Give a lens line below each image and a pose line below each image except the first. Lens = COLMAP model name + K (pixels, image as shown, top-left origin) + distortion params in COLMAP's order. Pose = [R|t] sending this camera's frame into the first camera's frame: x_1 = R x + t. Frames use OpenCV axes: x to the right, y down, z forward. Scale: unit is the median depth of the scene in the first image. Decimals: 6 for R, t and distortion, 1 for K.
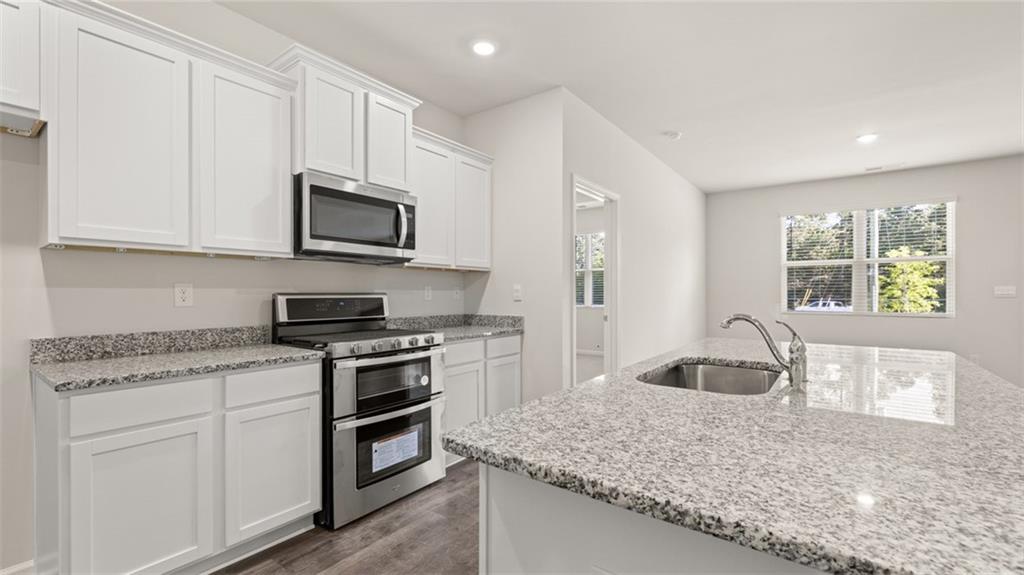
lens RADIAL K [[429.5, 0, 510.2], [0, 429.5, 292.6], [0, 0, 1]] dist [-0.002872, -0.000141]
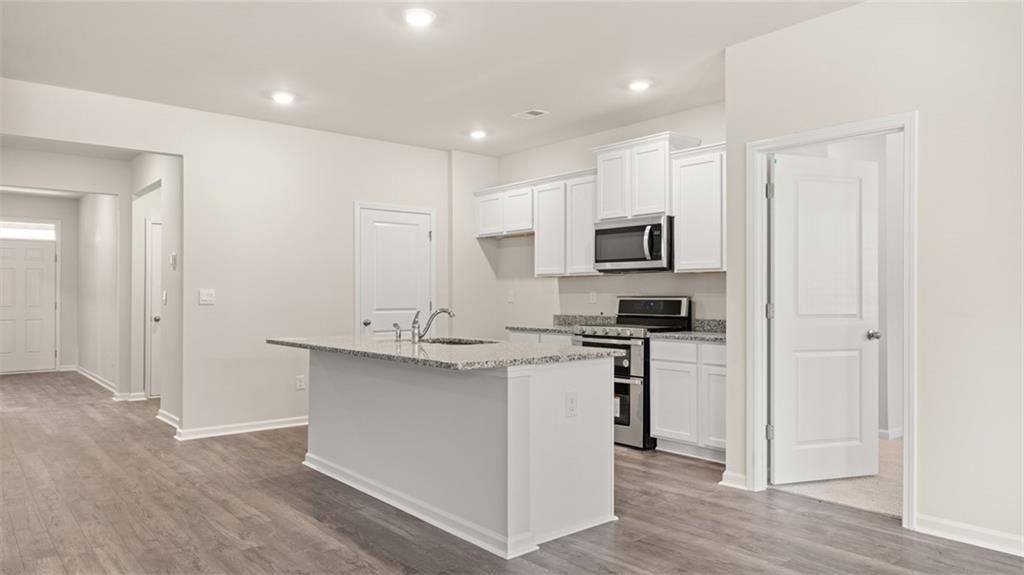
lens RADIAL K [[676.1, 0, 512.0], [0, 676.1, 287.5], [0, 0, 1]] dist [-0.005886, -0.000777]
pose [[-0.222715, -0.012721, -0.974801, 1.675788], [-0.000706, 0.999917, -0.012888, 0.001389], [0.974883, -0.002182, -0.222705, 0.998532]]
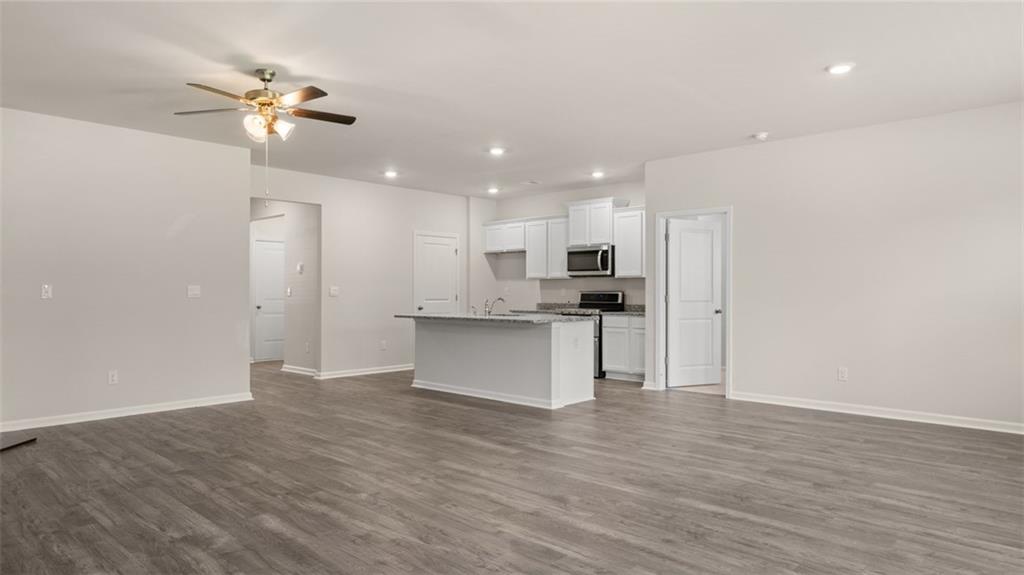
lens RADIAL K [[629.7, 0, 512.0], [0, 629.7, 287.5], [0, 0, 1]] dist [-0.000717, -0.000091]
pose [[-0.111757, -0.007690, -0.993706, 2.820041], [-0.001202, 0.999970, -0.007604, 0.006553], [0.993735, 0.000345, -0.111763, 0.865420]]
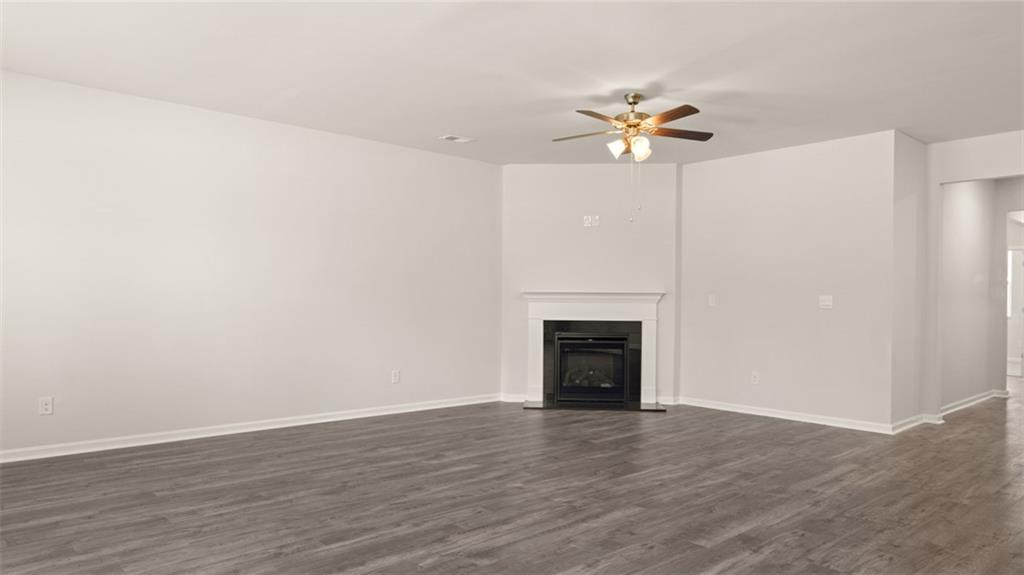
lens RADIAL K [[643.6, 0, 504.7], [0, 643.6, 294.4], [0, 0, 1]] dist [-0.005334, -0.002034]
pose [[-0.979011, -0.011544, 0.203479, 1.342885], [-0.012692, 0.999910, -0.004338, 0.001880], [-0.203410, -0.006829, -0.979070, 1.817819]]
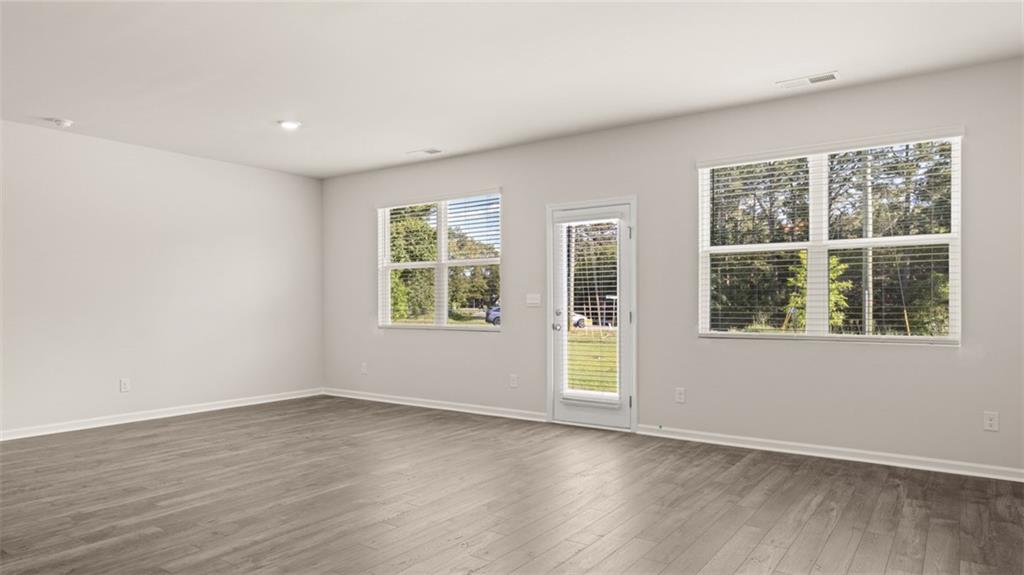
lens RADIAL K [[630.9, 0, 509.9], [0, 630.9, 309.1], [0, 0, 1]] dist [-0.003749, -0.001041]
pose [[0.999461, -0.004634, 0.032495, 1.832195], [0.004432, 0.999970, 0.006300, 0.013274], [-0.032523, -0.006153, 0.999452, -0.448351]]
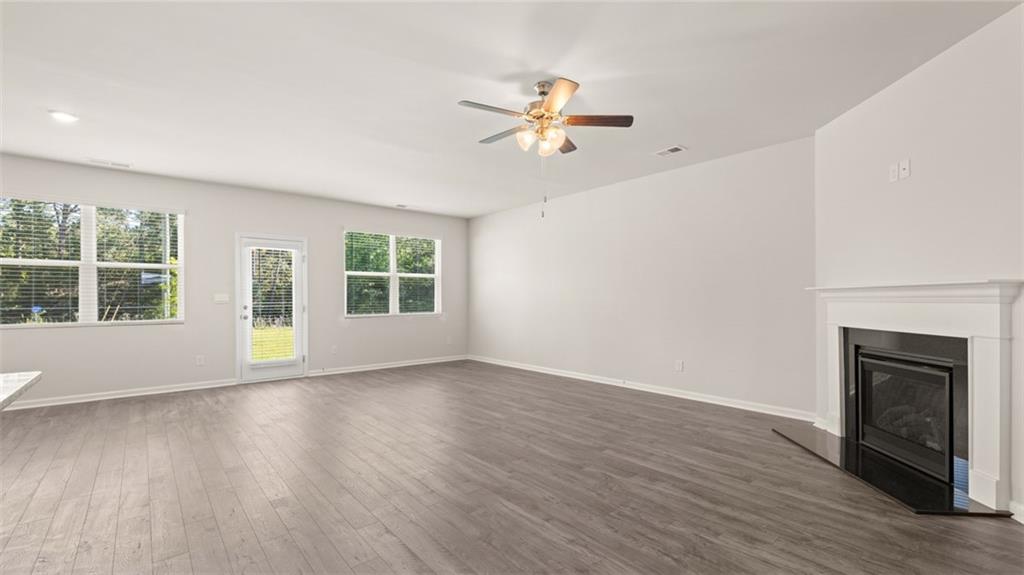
lens RADIAL K [[428.8, 0, 513.0], [0, 428.8, 299.2], [0, 0, 1]] dist [-0.003101, -0.000347]
pose [[0.208545, -0.006603, 0.977991, 0.288956], [0.007485, 0.999959, 0.005155, -0.001430], [-0.977984, 0.006245, 0.208585, -0.053537]]
